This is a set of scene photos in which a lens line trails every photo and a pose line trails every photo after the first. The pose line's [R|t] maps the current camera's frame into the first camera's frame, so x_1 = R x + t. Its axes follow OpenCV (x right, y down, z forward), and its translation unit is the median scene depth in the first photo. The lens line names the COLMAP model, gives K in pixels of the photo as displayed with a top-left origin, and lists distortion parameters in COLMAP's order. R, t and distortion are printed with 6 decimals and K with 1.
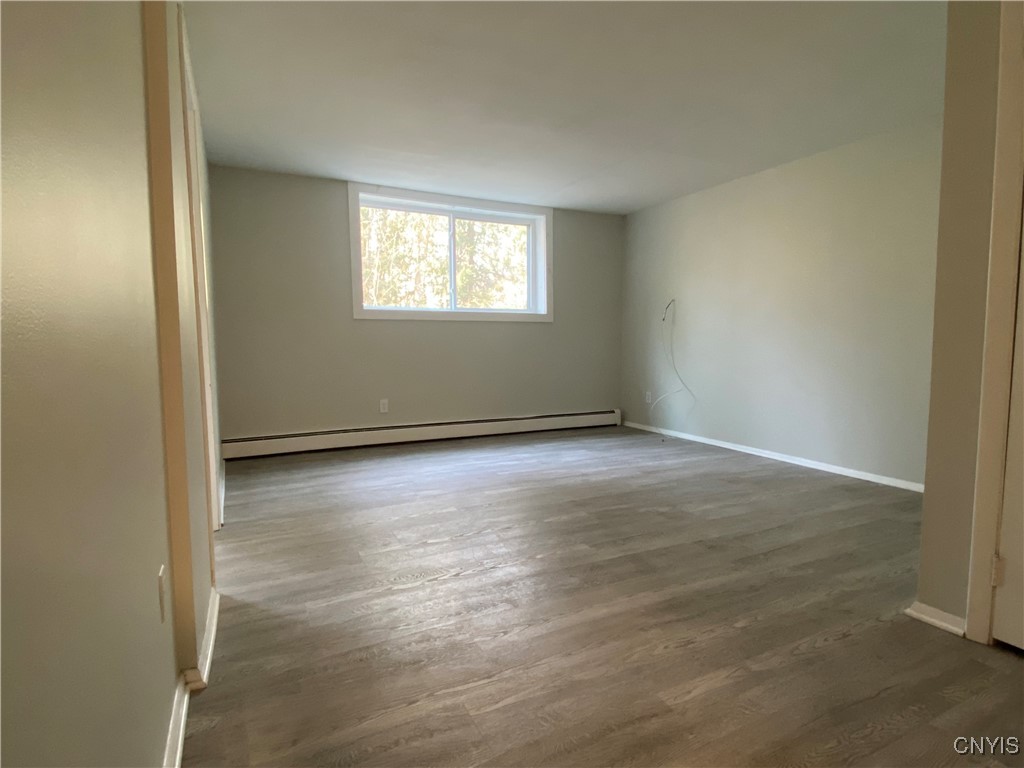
lens RADIAL K [[549.7, 0, 511.8], [0, 549.7, 383.8], [0, 0, 1]] dist [0.011582, -0.010532]
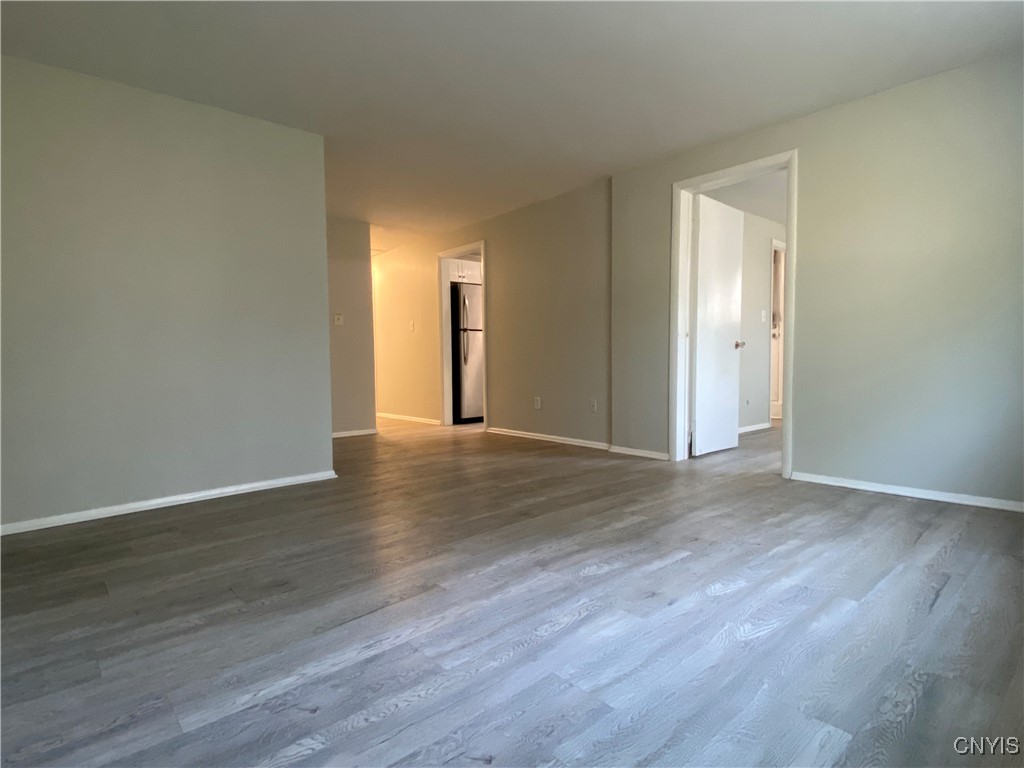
lens RADIAL K [[549.7, 0, 512.0], [0, 549.7, 384.2], [0, 0, 1]] dist [0.011582, -0.010532]
pose [[-0.966017, 0.031336, -0.256570, 0.332847], [-0.006273, 0.989490, 0.144468, -0.106773], [0.258401, 0.141168, -0.955668, 1.659295]]
